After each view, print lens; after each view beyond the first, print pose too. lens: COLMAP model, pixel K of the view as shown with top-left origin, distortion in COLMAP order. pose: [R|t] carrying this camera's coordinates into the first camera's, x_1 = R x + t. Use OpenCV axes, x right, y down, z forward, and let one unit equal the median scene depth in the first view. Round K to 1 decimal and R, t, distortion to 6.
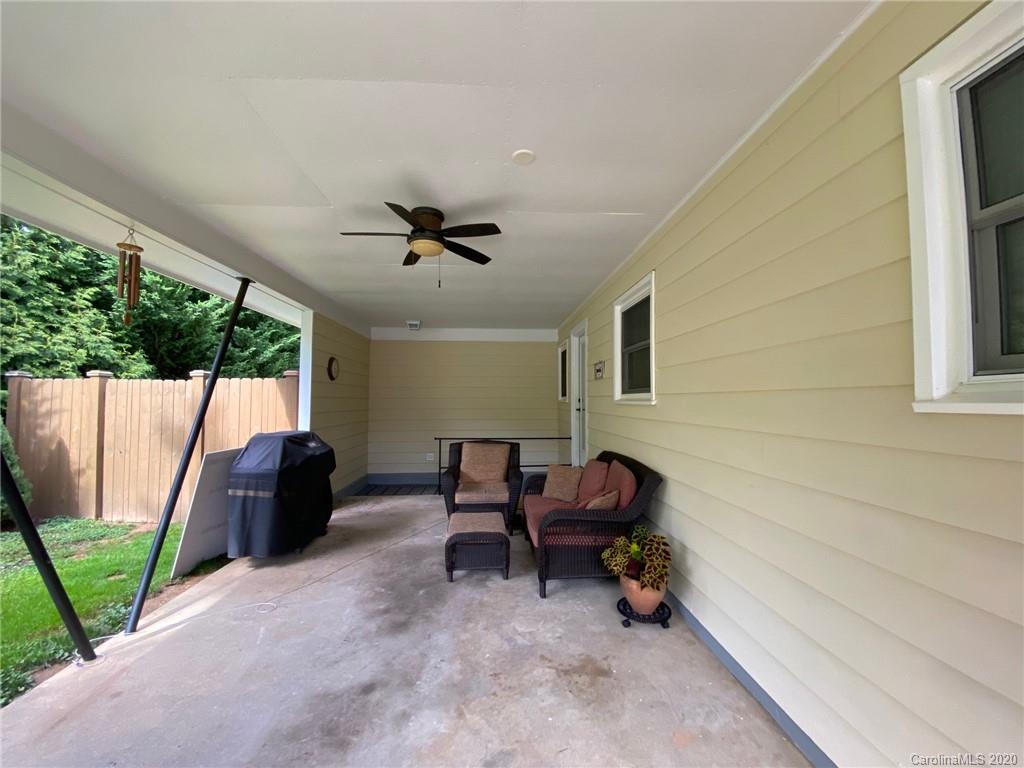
lens RADIAL K [[406.1, 0, 512.0], [0, 406.1, 384.0], [0, 0, 1]] dist [0.023513, -0.023609]
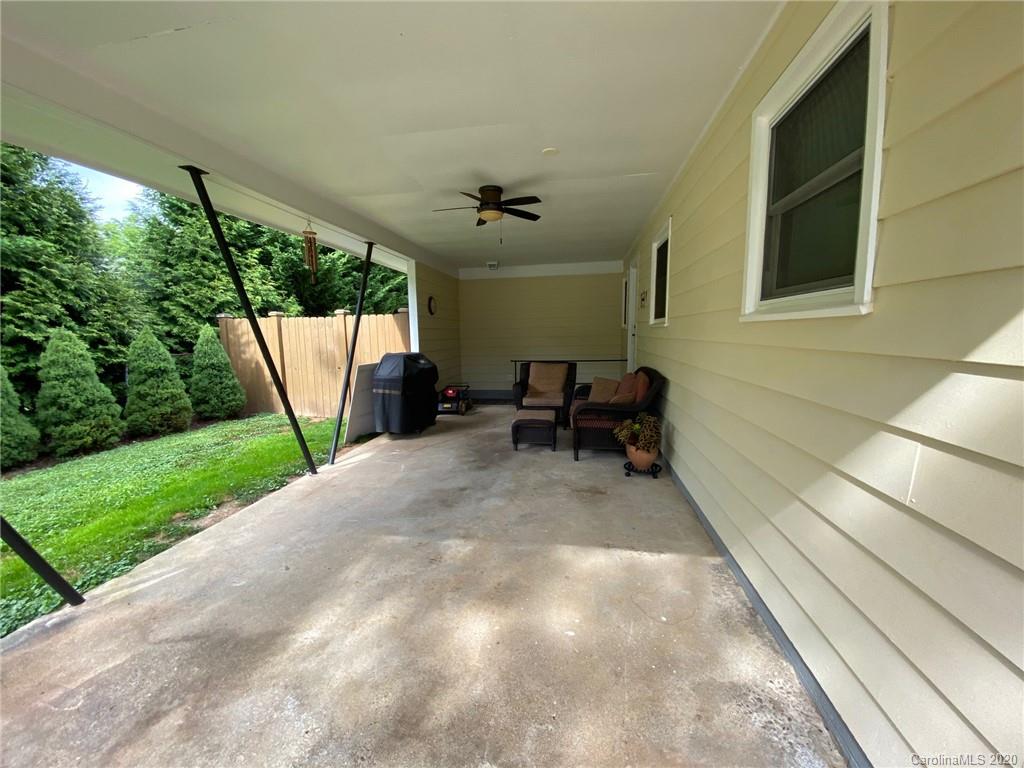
lens RADIAL K [[406.1, 0, 512.0], [0, 406.1, 384.0], [0, 0, 1]] dist [0.023513, -0.023609]
pose [[0.975965, 0.010156, -0.217690, 0.119415], [0.026314, 0.986113, 0.163979, 0.004422], [0.216332, -0.165767, 0.962144, -0.294128]]
